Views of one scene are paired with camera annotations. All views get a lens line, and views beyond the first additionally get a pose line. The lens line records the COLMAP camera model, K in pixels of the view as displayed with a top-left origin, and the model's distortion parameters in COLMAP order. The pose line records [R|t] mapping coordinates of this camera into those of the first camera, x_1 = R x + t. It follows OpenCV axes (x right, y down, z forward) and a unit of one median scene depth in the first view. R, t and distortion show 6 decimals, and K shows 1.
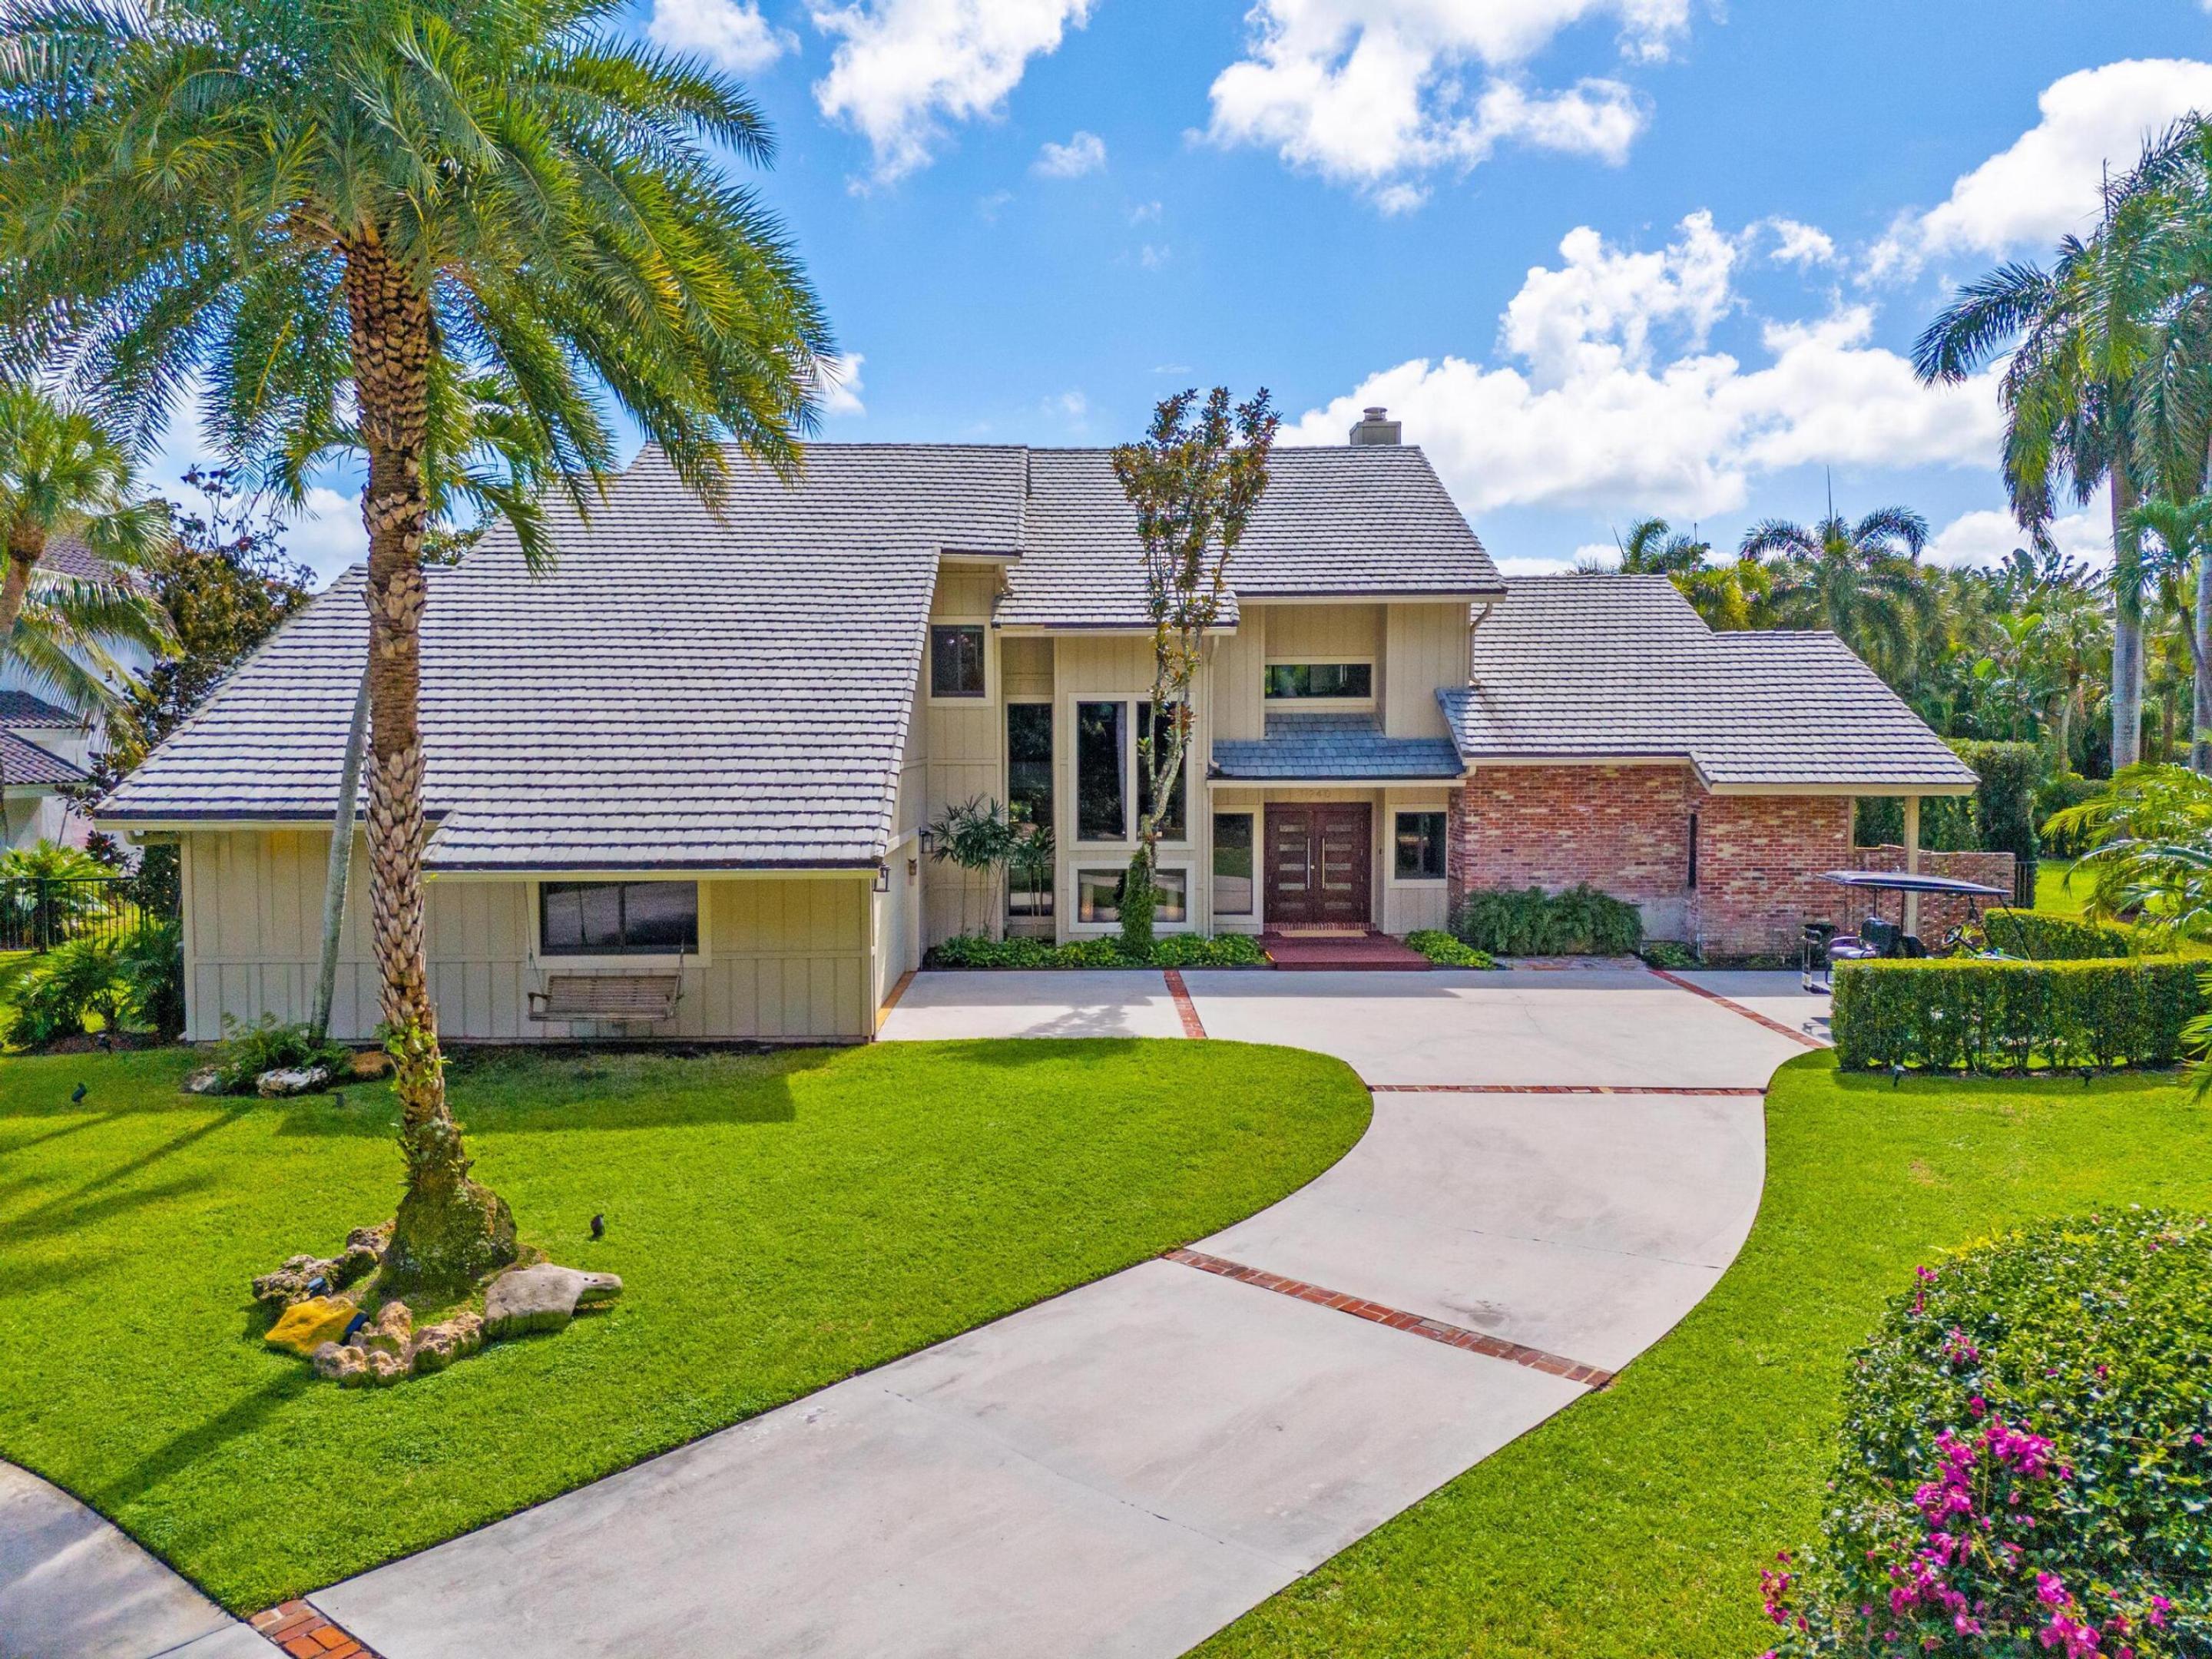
lens RADIAL K [[1636.3, 0, 1110.6], [0, 1636.3, 814.5], [0, 0, 1]] dist [0.060575, -0.058266]
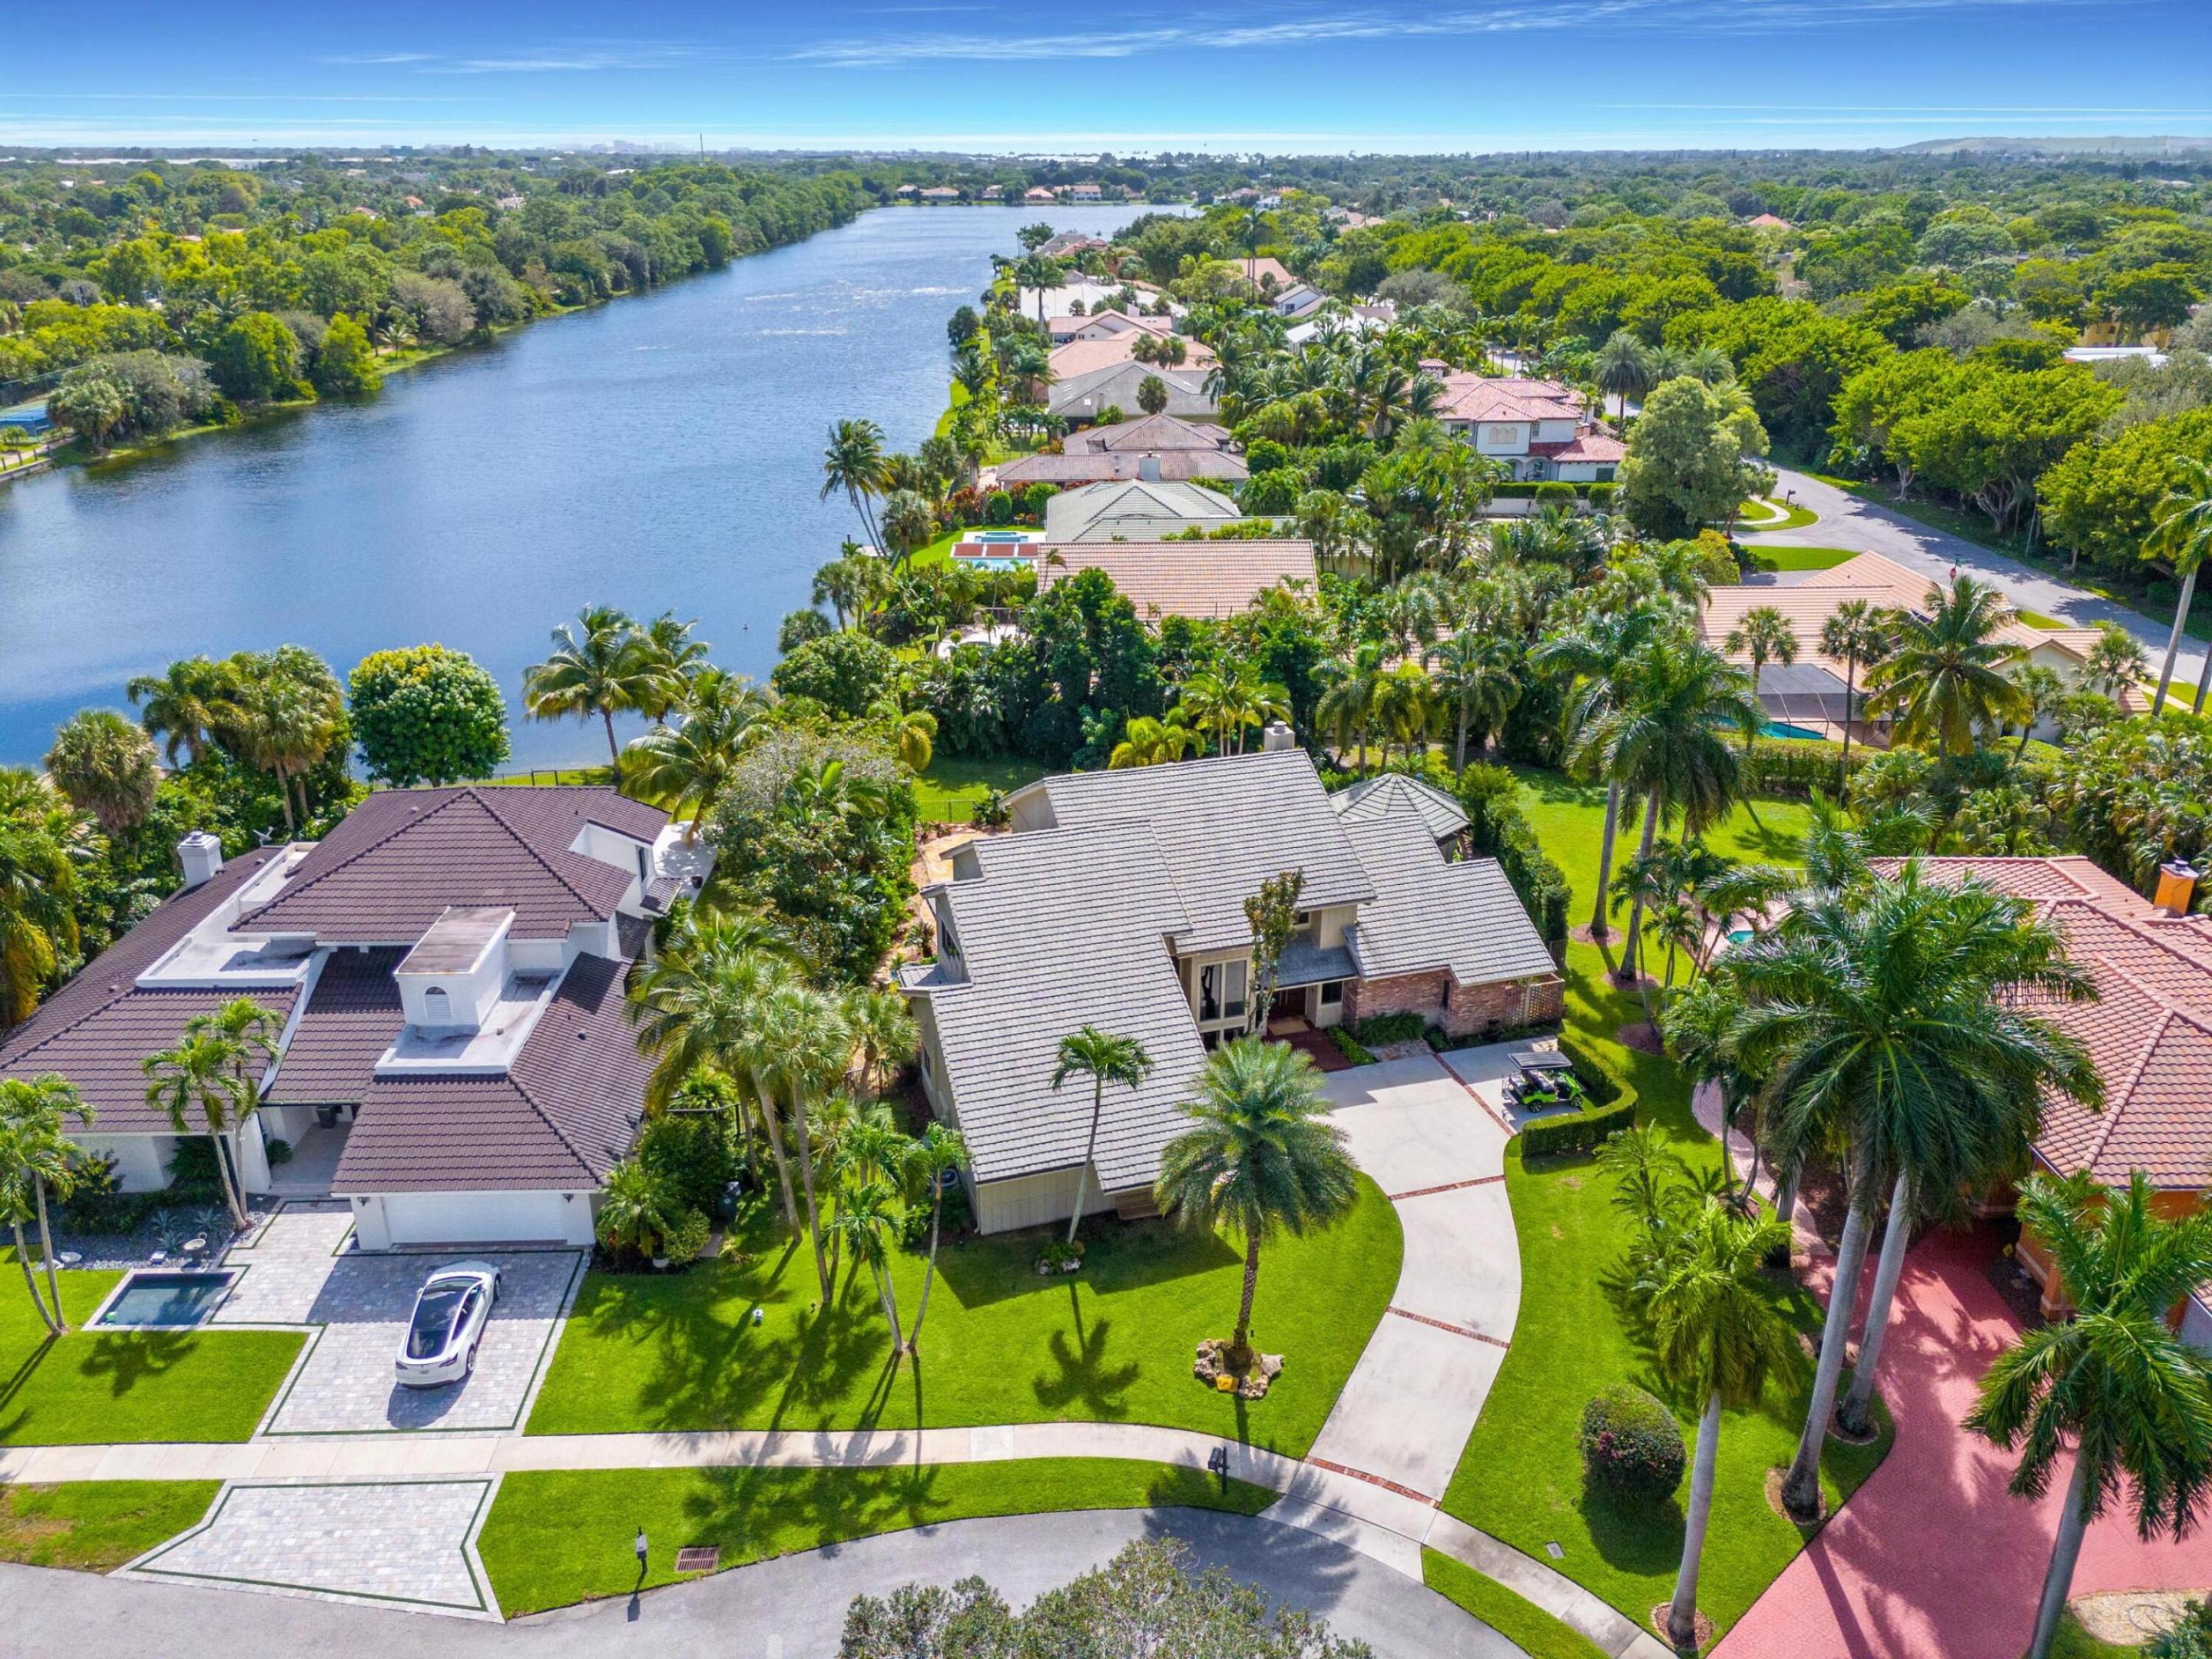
lens RADIAL K [[1636.3, 0, 1110.6], [0, 1636.3, 814.5], [0, 0, 1]] dist [0.060575, -0.058266]
pose [[0.958735, -0.102914, 0.265022, -1.062346], [0.009861, 0.943660, 0.330769, -1.503287], [-0.284131, -0.314506, 0.905735, -1.385060]]
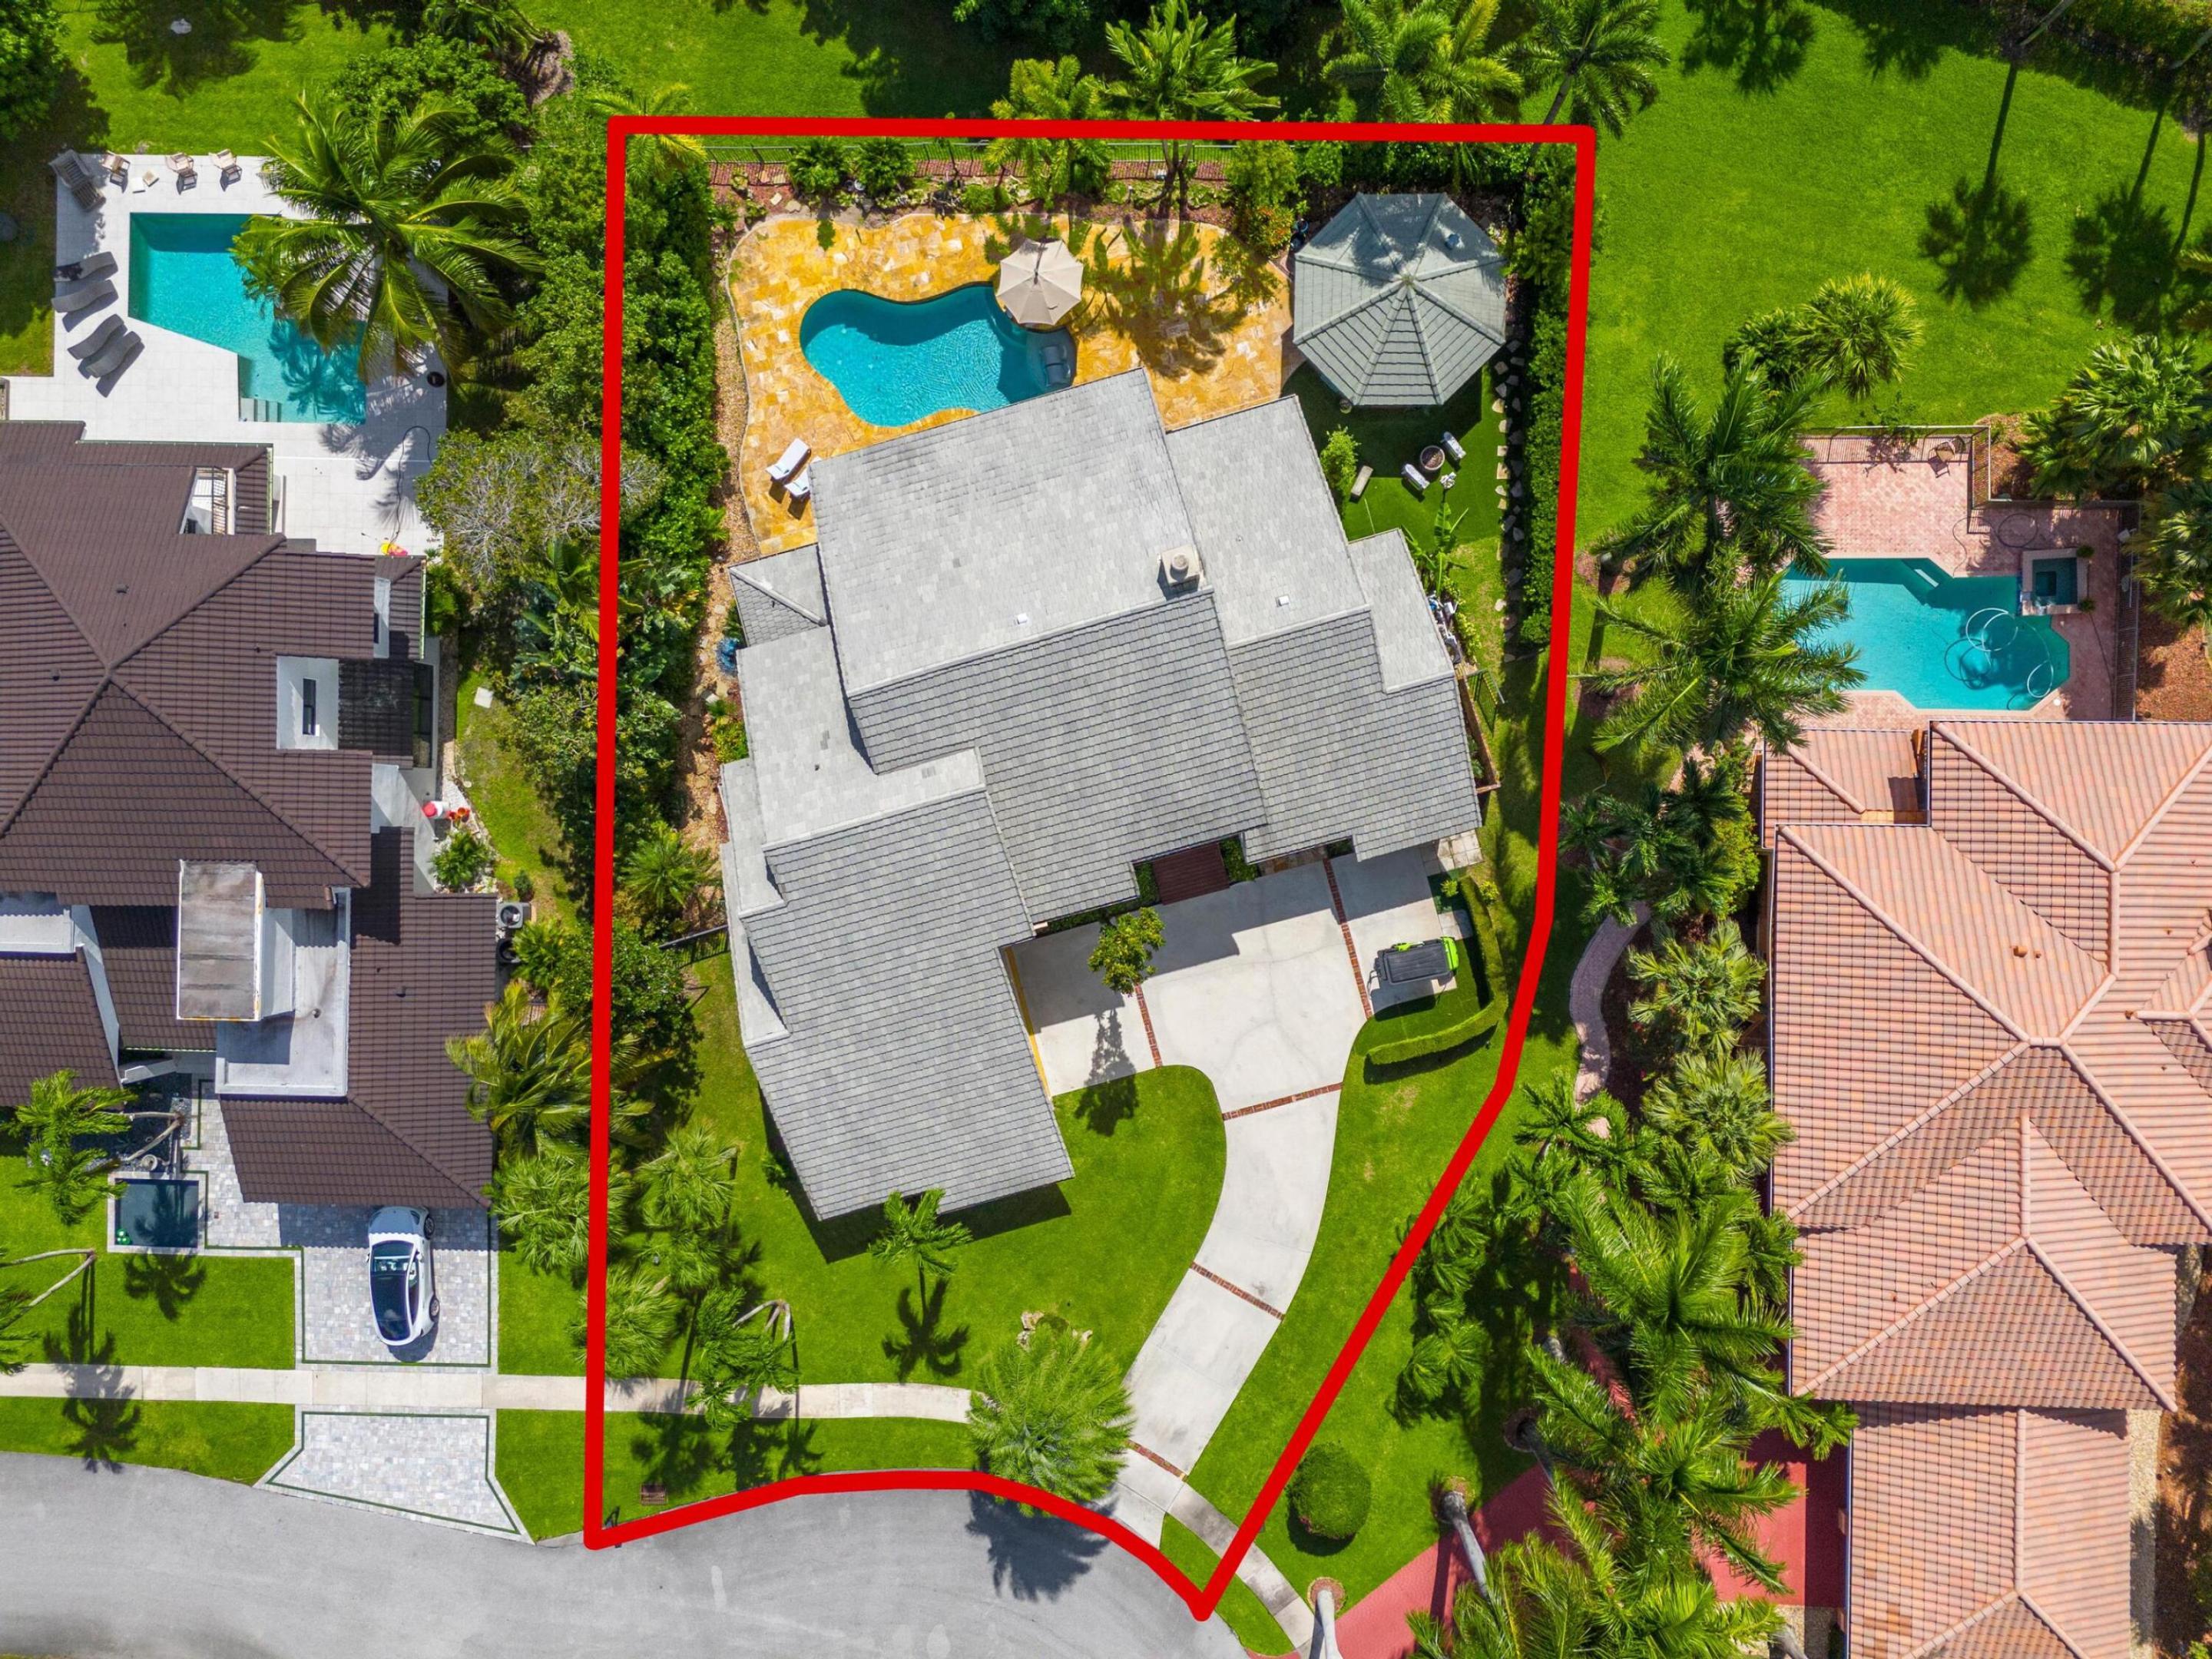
lens RADIAL K [[1703.4, 0, 1103.8], [0, 1703.4, 787.9], [0, 0, 1]] dist [0.036322, -0.008365]
pose [[0.968462, -0.244735, -0.046757, 0.244314], [0.059695, 0.045711, 0.997170, -3.149384], [-0.241905, -0.968512, 0.058878, 1.456398]]
